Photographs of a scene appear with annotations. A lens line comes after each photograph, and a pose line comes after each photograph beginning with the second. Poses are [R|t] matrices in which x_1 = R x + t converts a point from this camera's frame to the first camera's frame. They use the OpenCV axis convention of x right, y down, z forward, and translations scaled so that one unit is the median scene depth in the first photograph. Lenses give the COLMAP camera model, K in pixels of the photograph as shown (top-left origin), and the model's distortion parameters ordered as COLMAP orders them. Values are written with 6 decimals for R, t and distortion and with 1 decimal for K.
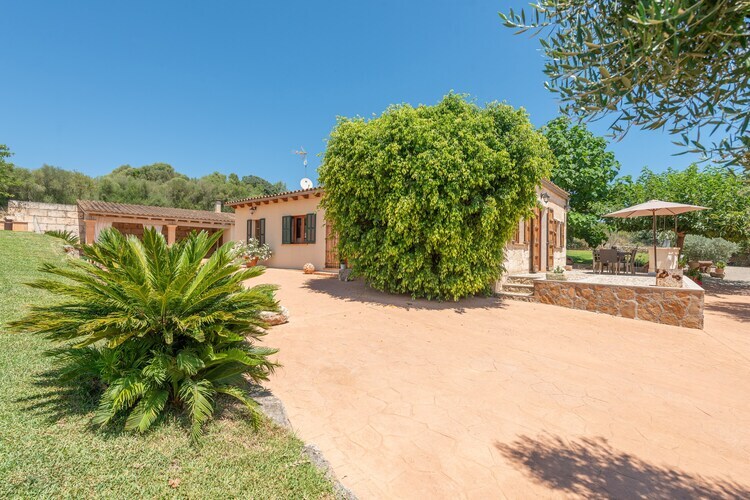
lens RADIAL K [[353.8, 0, 375.0], [0, 353.8, 250.0], [0, 0, 1]] dist [0.013758, -0.000363]
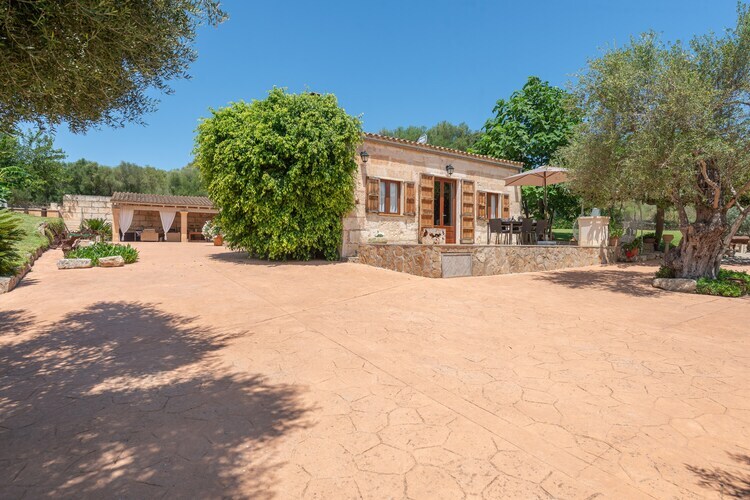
lens RADIAL K [[428.3, 0, 375.0], [0, 428.3, 250.0], [0, 0, 1]] dist [0.021809, 0.000208]
pose [[0.963928, -0.005404, -0.266109, 0.644531], [0.009691, 0.999844, 0.014797, 0.063159], [0.265987, -0.016842, 0.963829, -0.228767]]
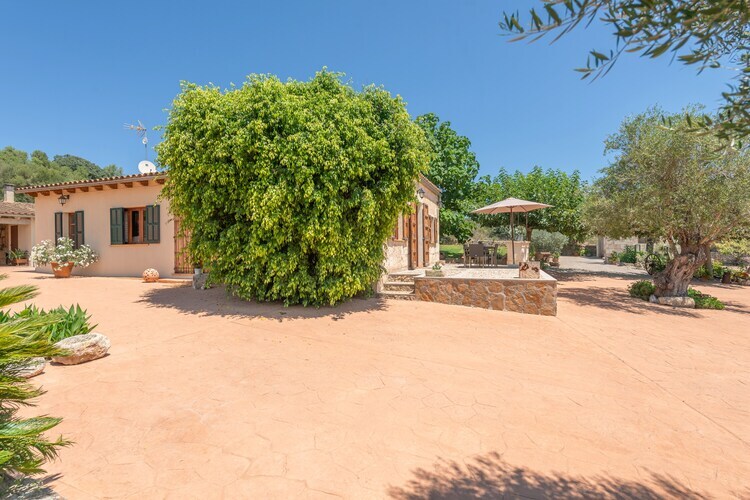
lens RADIAL K [[376.5, 0, 375.0], [0, 376.5, 250.0], [0, 0, 1]] dist [0.011267, -0.001229]
pose [[0.943848, -0.023918, 0.329513, 0.008625], [0.021246, 0.999706, 0.011708, -0.003386], [-0.329696, -0.004050, 0.944078, 0.051577]]
